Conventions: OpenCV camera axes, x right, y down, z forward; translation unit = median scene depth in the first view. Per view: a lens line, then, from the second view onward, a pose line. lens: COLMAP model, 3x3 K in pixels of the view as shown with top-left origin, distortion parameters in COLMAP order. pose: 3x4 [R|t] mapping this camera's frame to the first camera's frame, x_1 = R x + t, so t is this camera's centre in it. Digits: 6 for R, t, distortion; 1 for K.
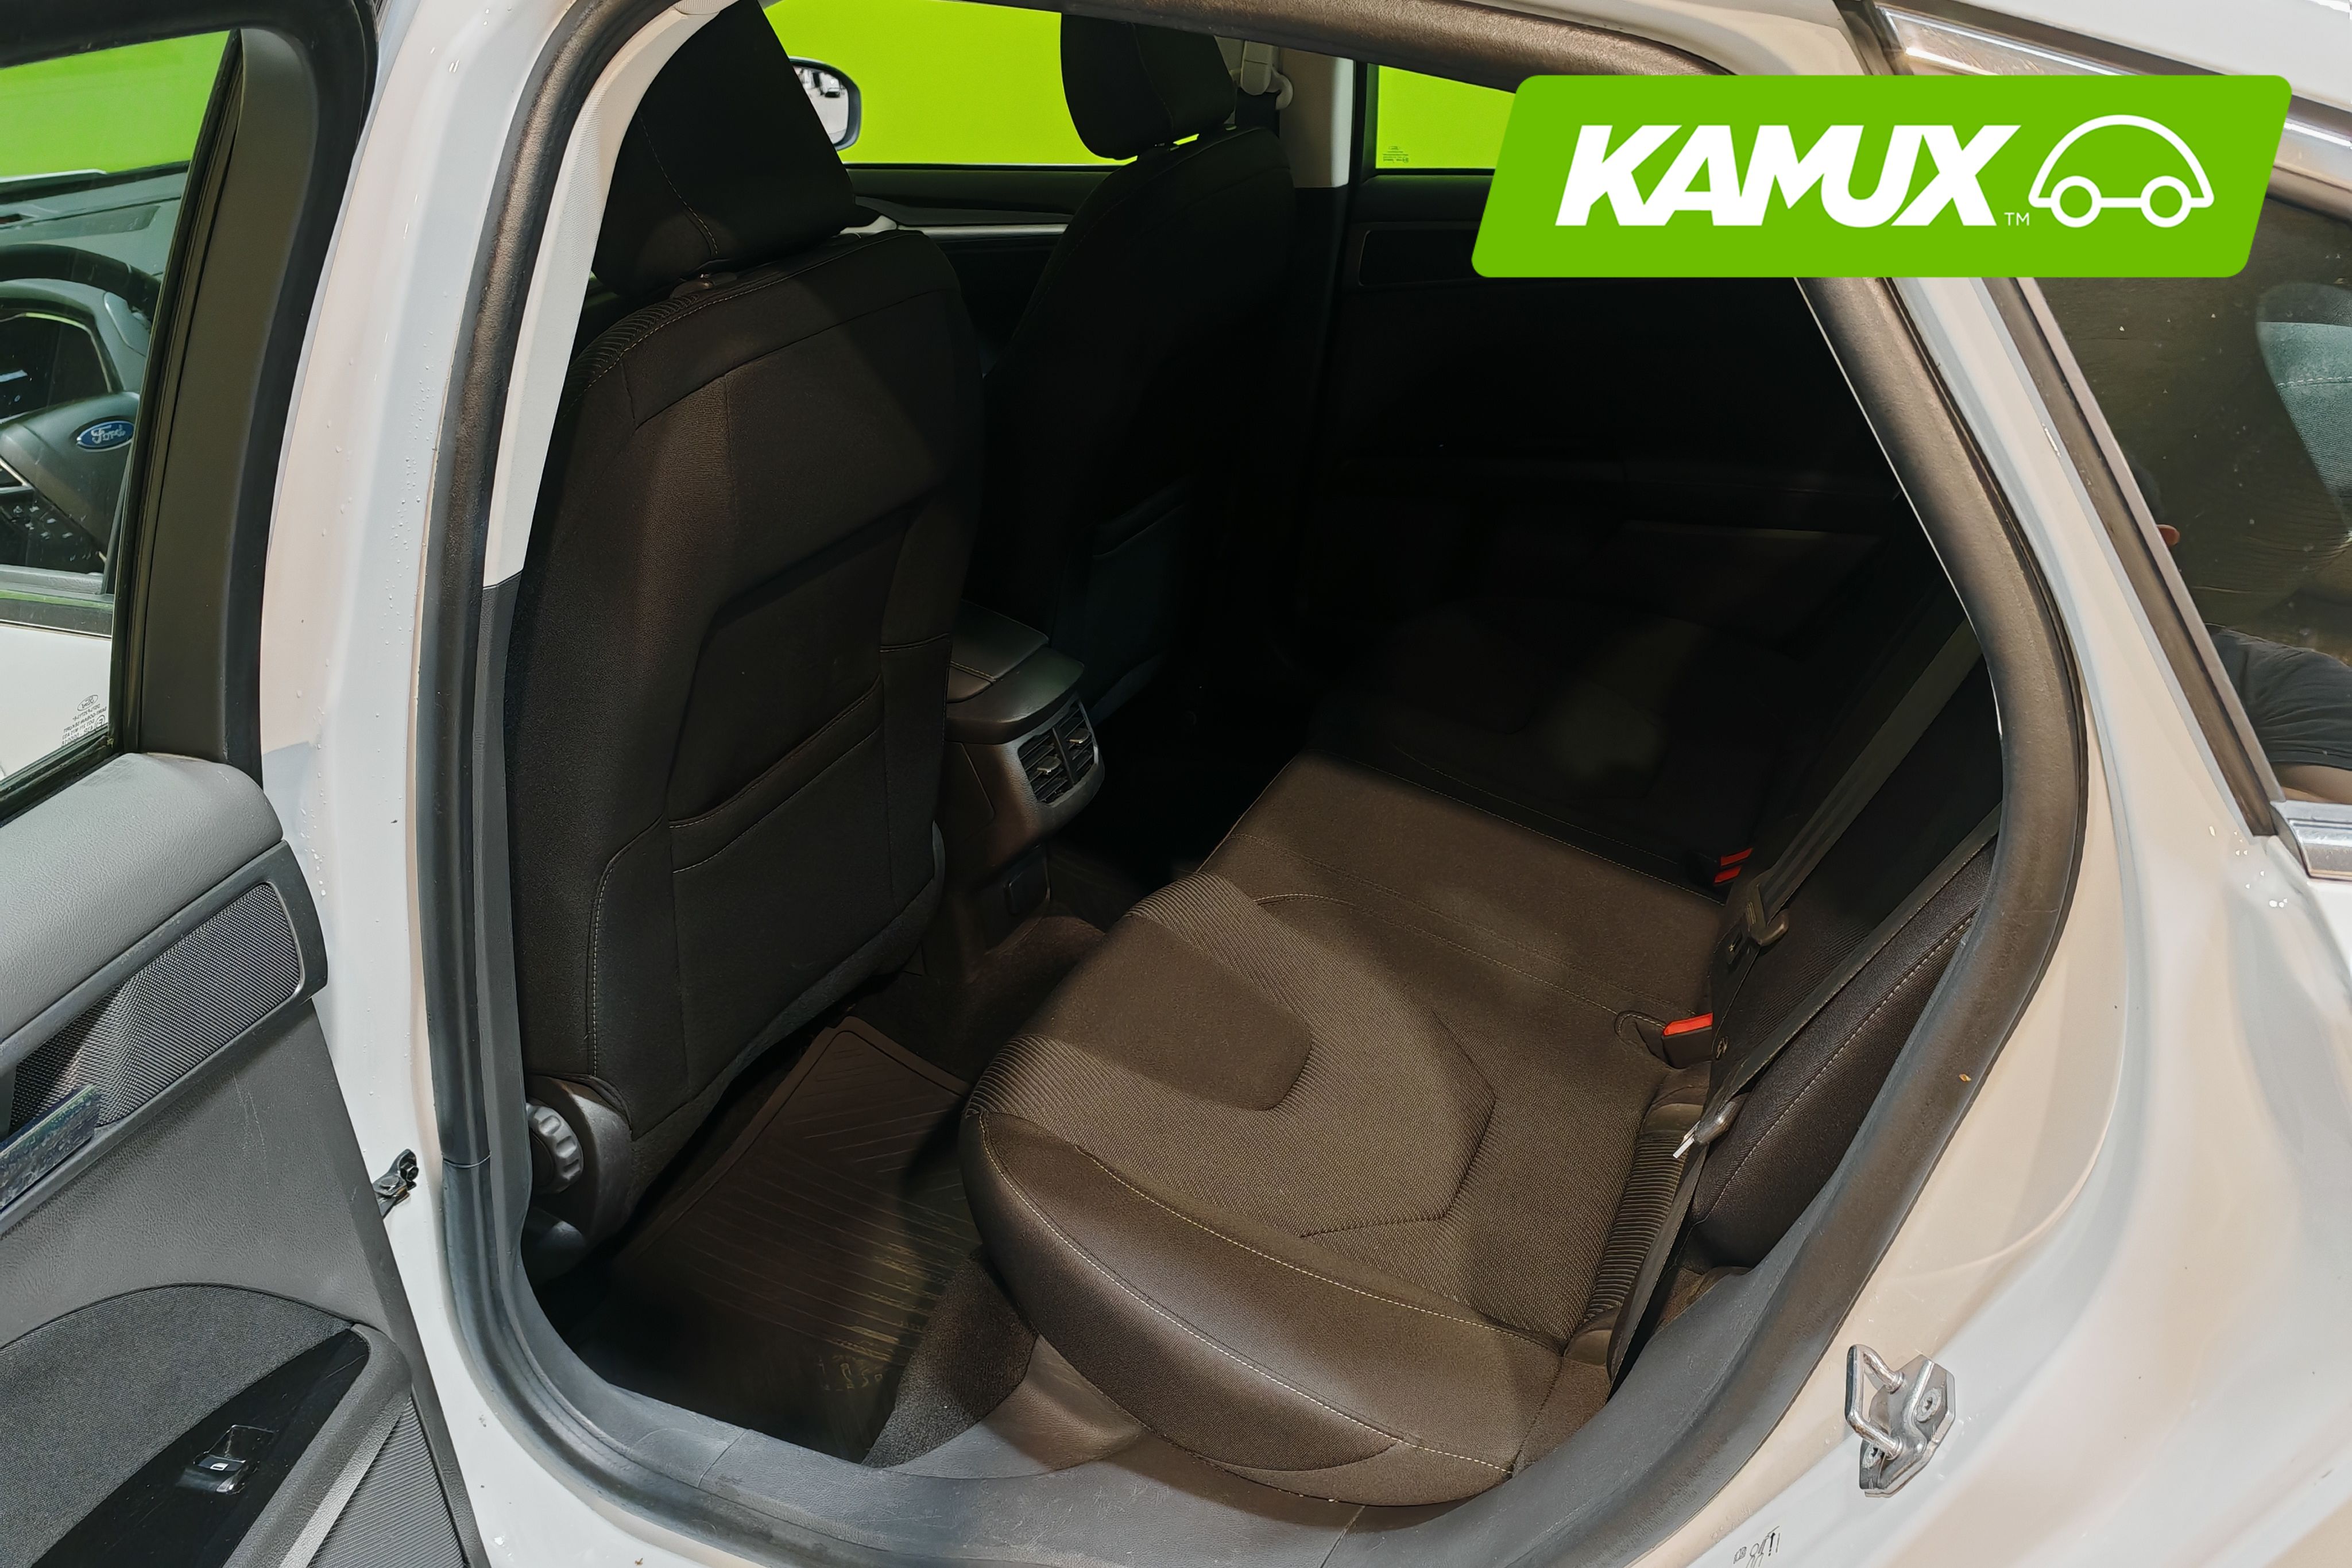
lens RADIAL K [[1900.4, 0, 1156.1], [0, 1900.4, 780.8], [0, 0, 1]] dist [0.118308, -0.257719]
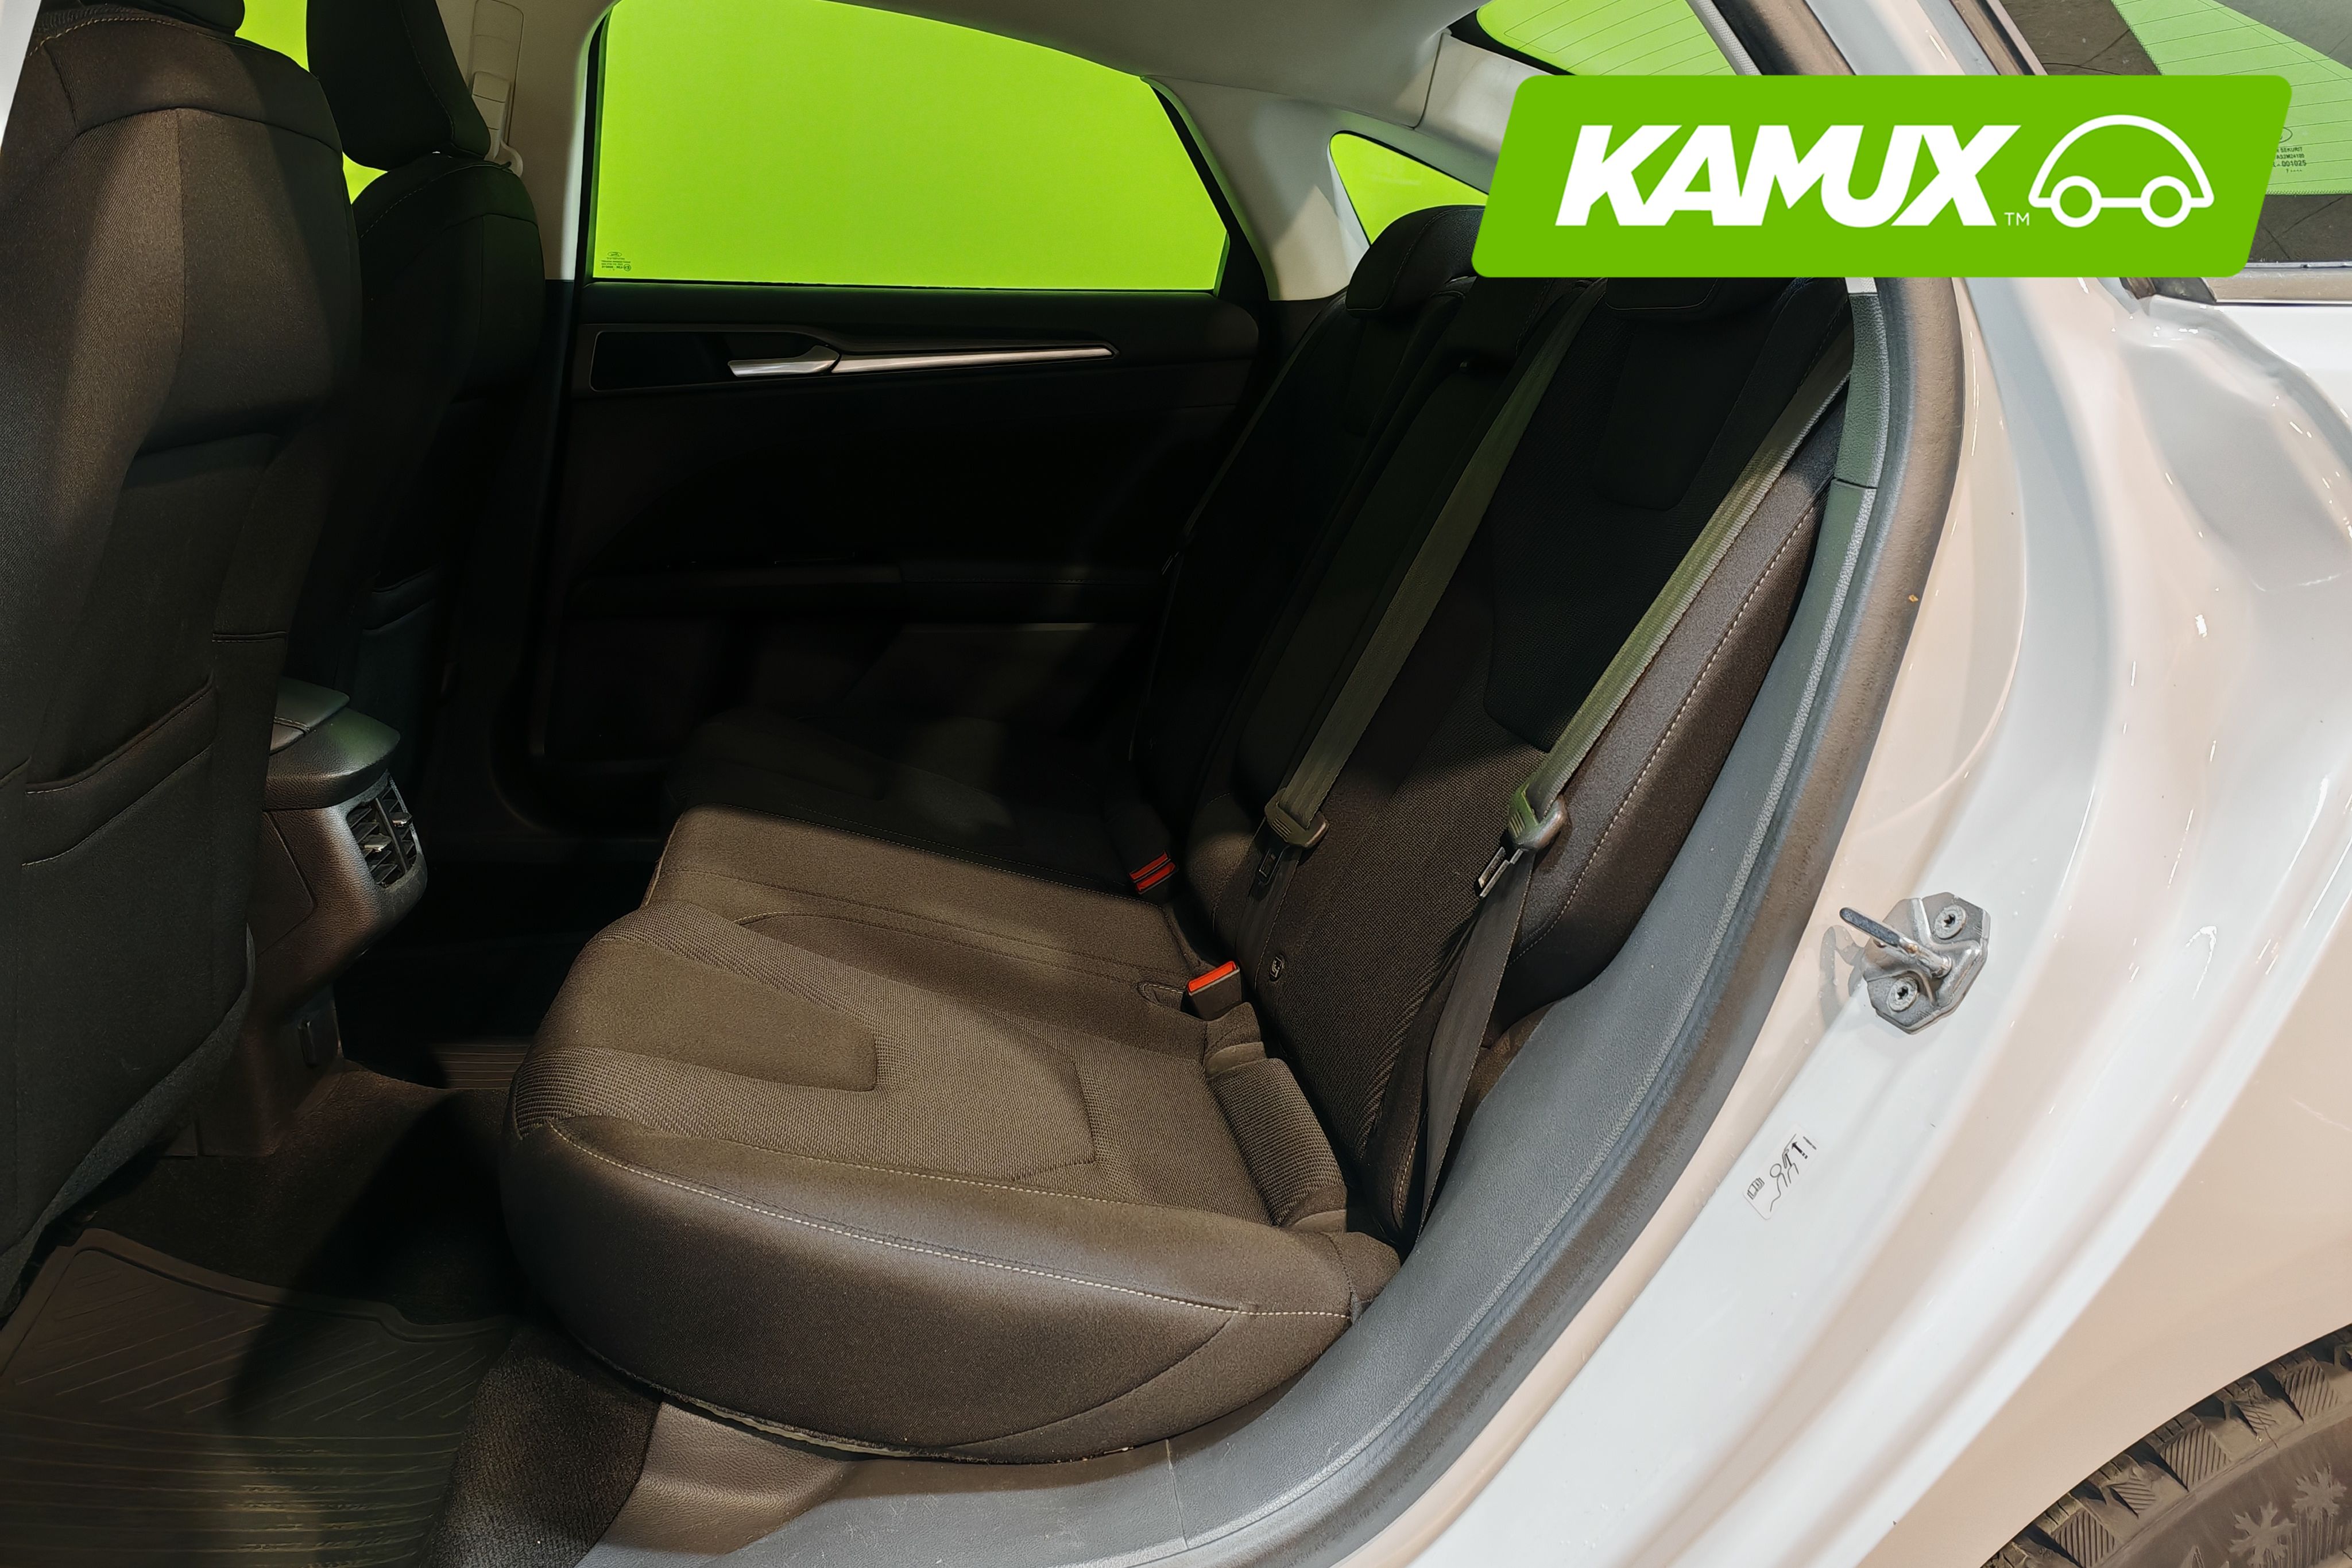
lens RADIAL K [[1900.4, 0, 1156.1], [0, 1900.4, 780.8], [0, 0, 1]] dist [0.118308, -0.257719]
pose [[0.837227, -0.049783, 0.544585, -0.225339], [0.169650, 0.970360, -0.172108, 0.163597], [-0.519876, 0.236482, 0.820857, 0.171421]]
